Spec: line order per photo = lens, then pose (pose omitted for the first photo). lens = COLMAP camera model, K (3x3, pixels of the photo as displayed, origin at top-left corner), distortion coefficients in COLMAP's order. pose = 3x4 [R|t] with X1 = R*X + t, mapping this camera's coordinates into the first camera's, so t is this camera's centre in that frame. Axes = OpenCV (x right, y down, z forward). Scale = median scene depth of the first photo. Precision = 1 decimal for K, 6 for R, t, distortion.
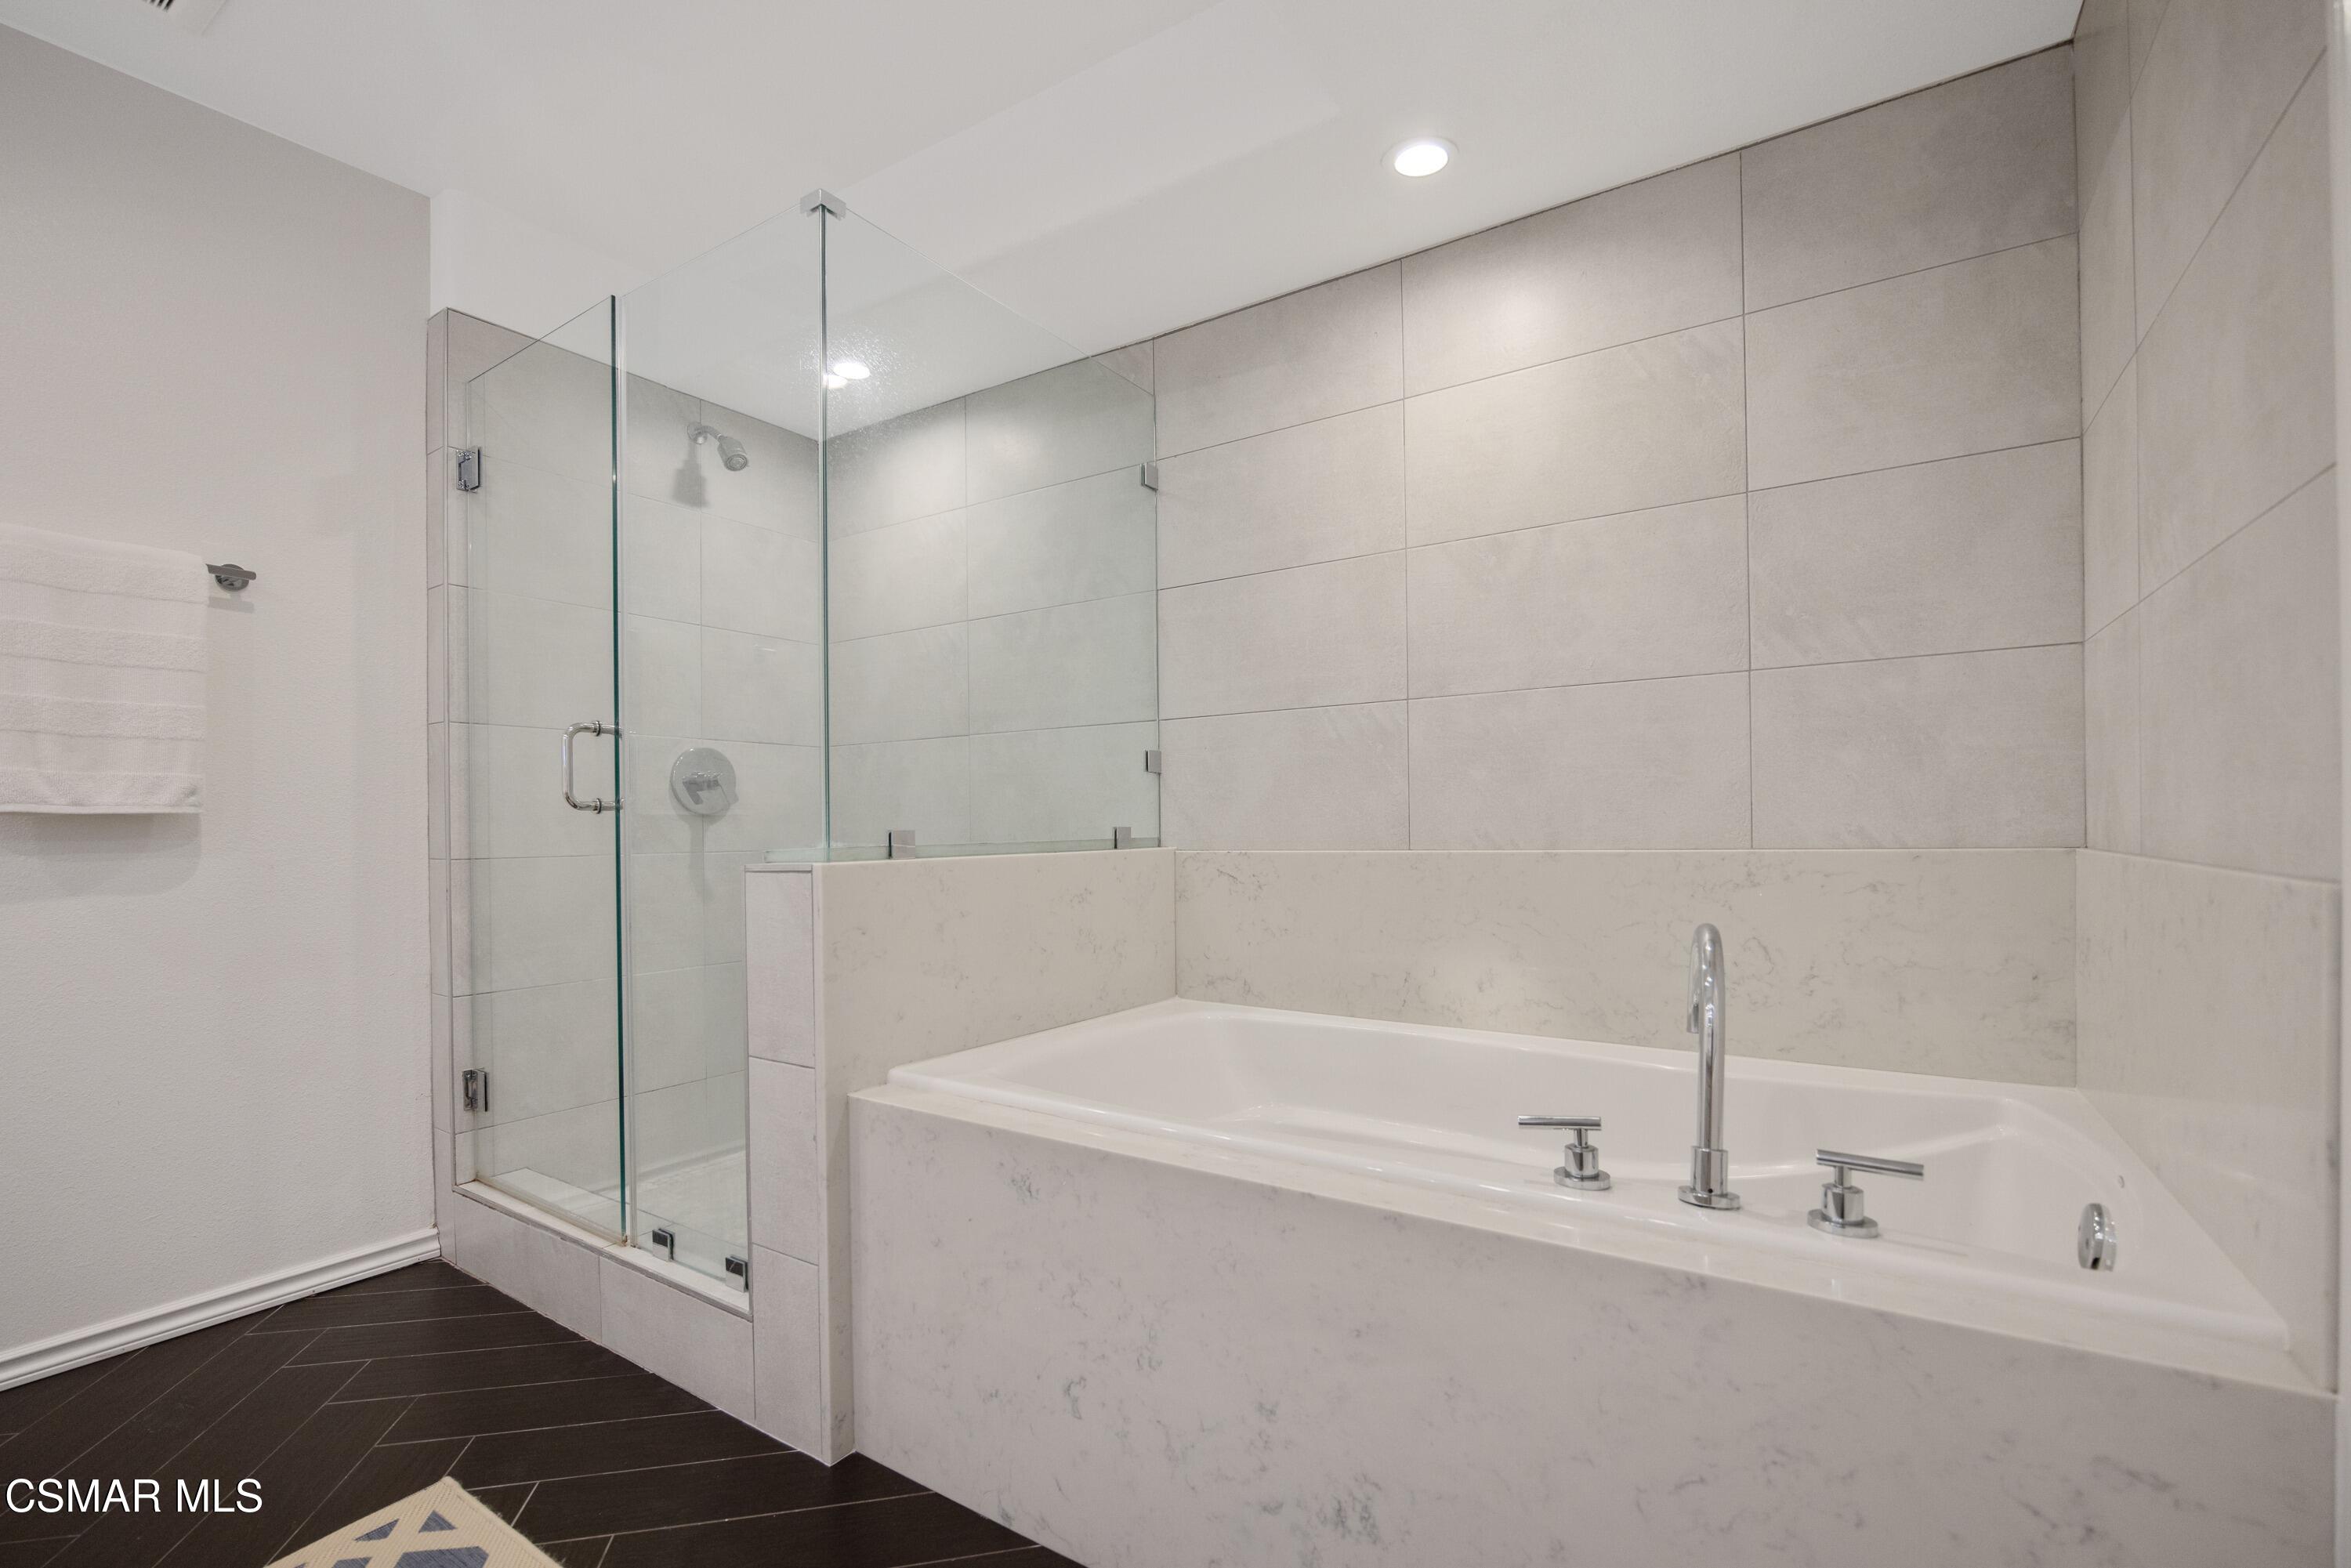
lens RADIAL K [[1025.1, 0, 1135.7], [0, 1025.1, 849.4], [0, 0, 1]] dist [-0.000348, -0.000007]
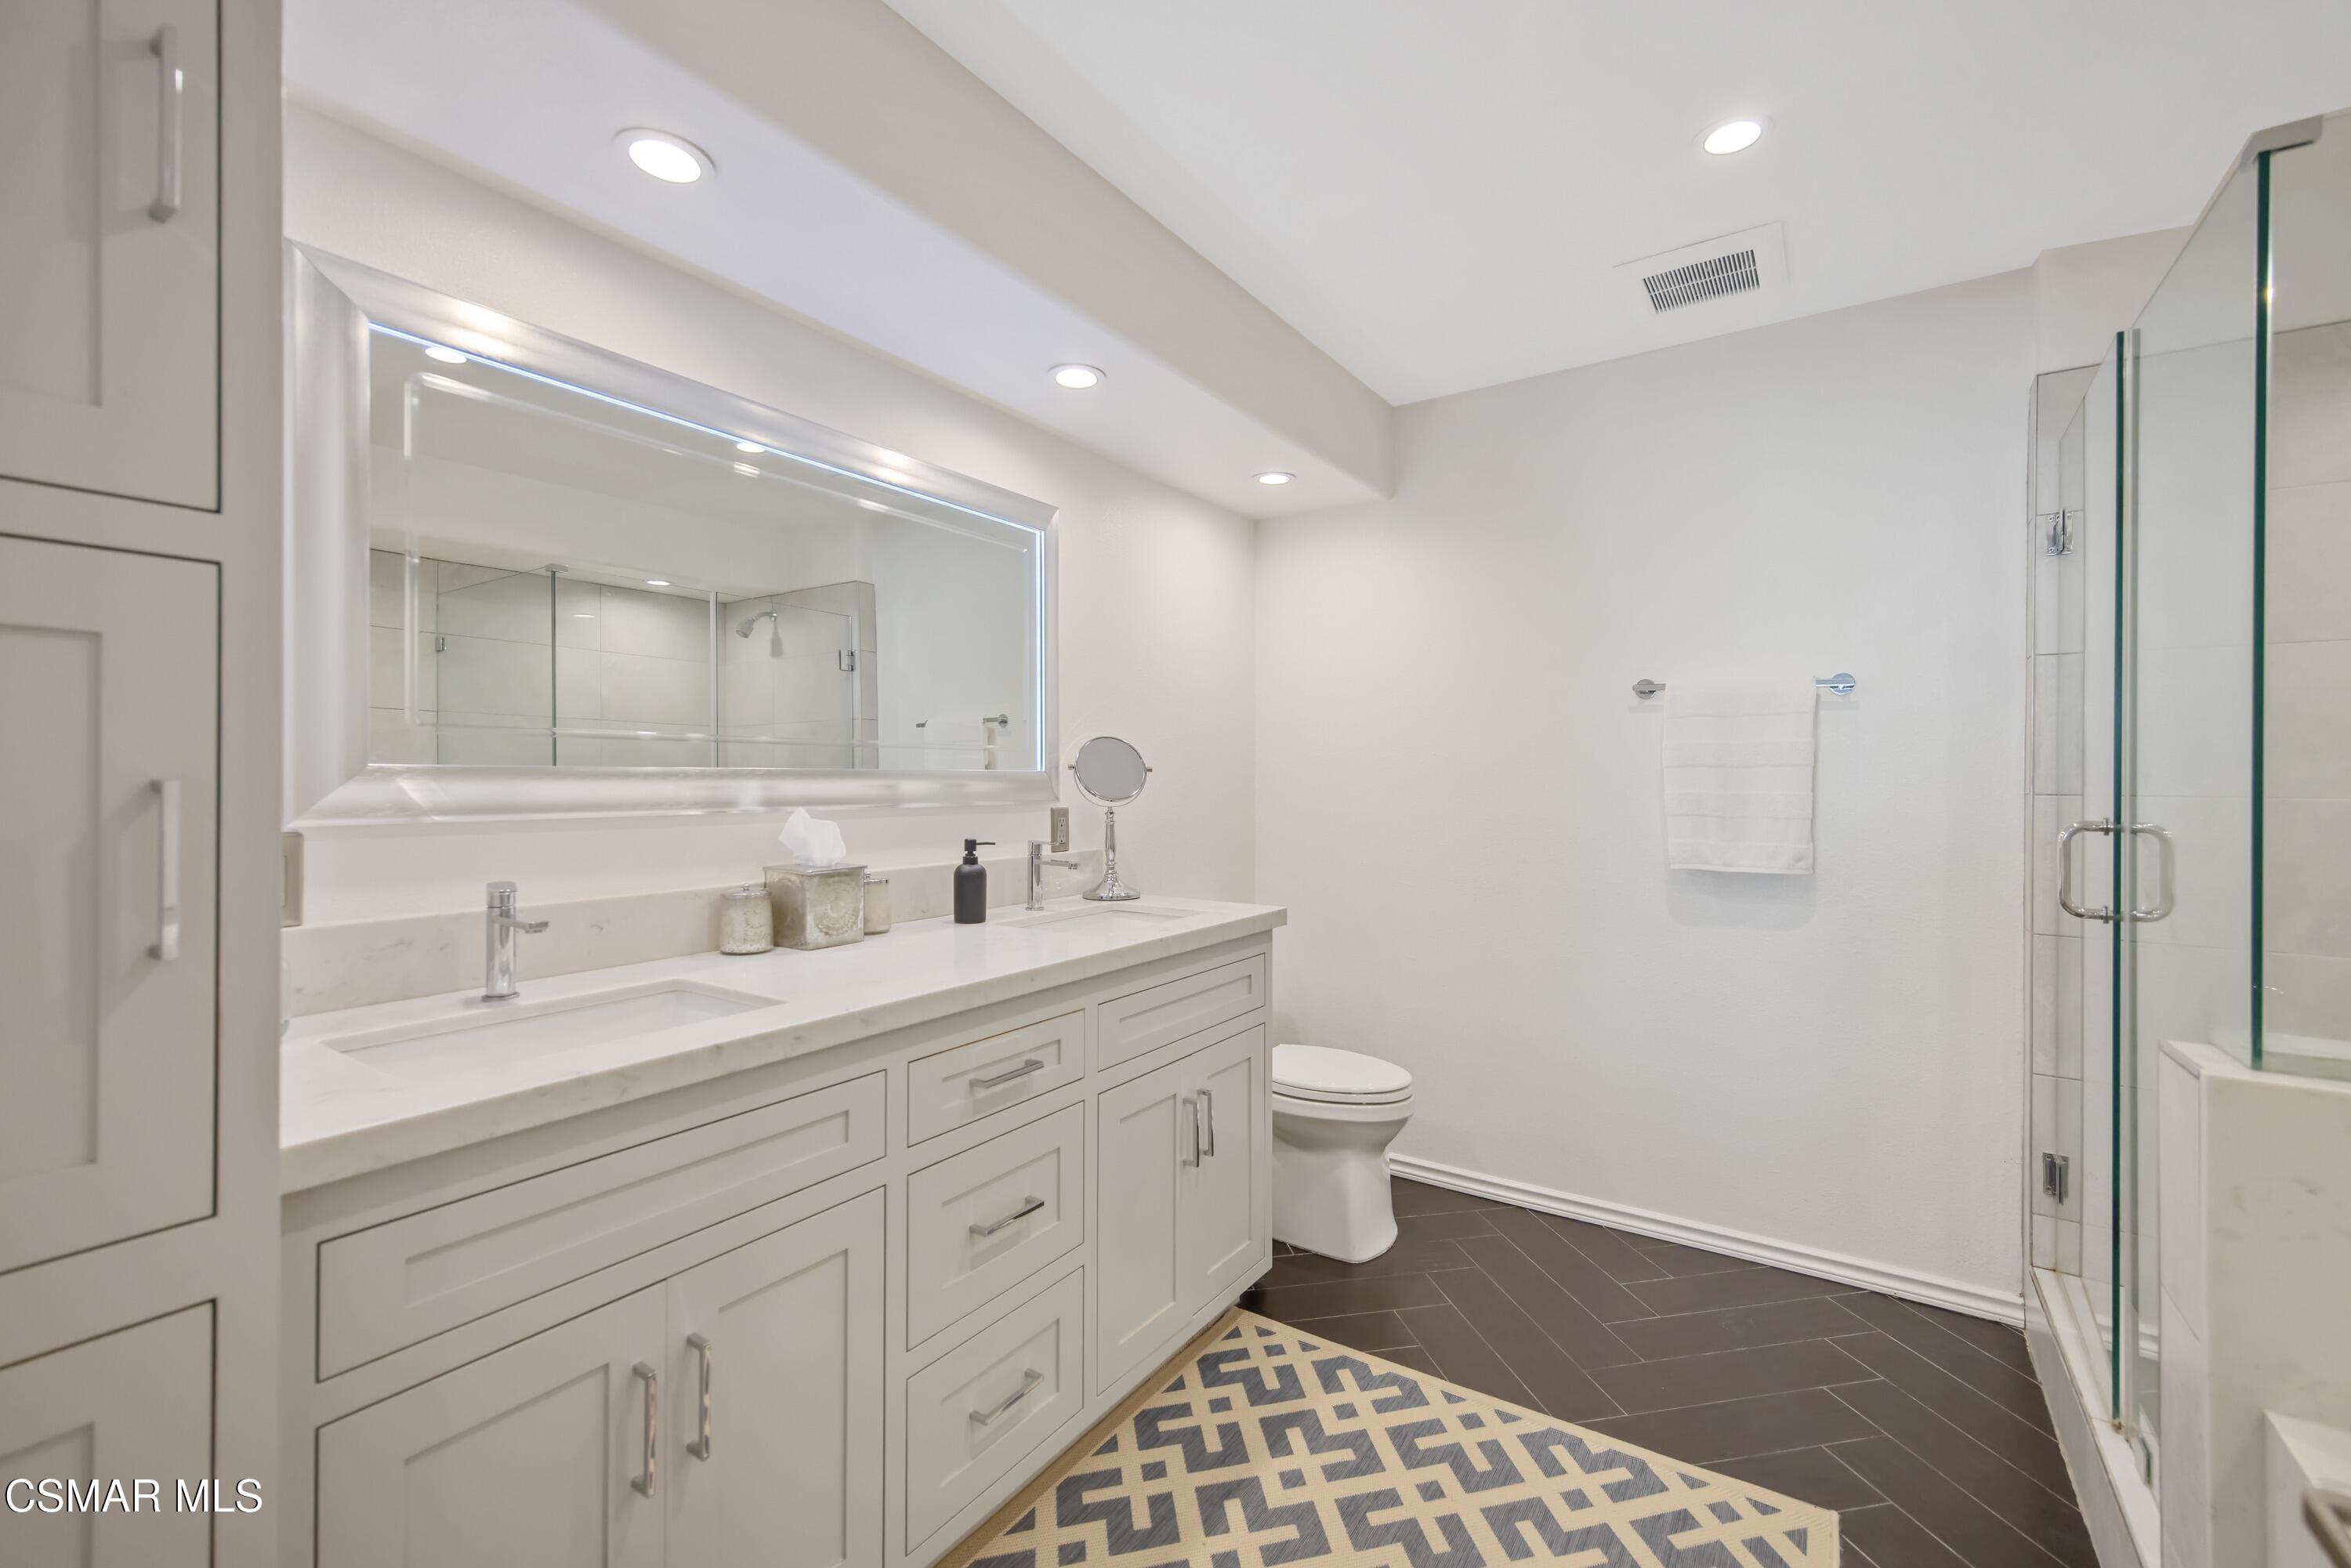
lens RADIAL K [[983.8, 0, 1174.2], [0, 983.8, 801.3], [0, 0, 1]] dist [-0.005282, -0.000661]
pose [[0.004044, 0.033342, -0.999436, 0.301818], [-0.031639, 0.998948, 0.033197, -0.143760], [0.999491, 0.031487, 0.005094, 0.209383]]
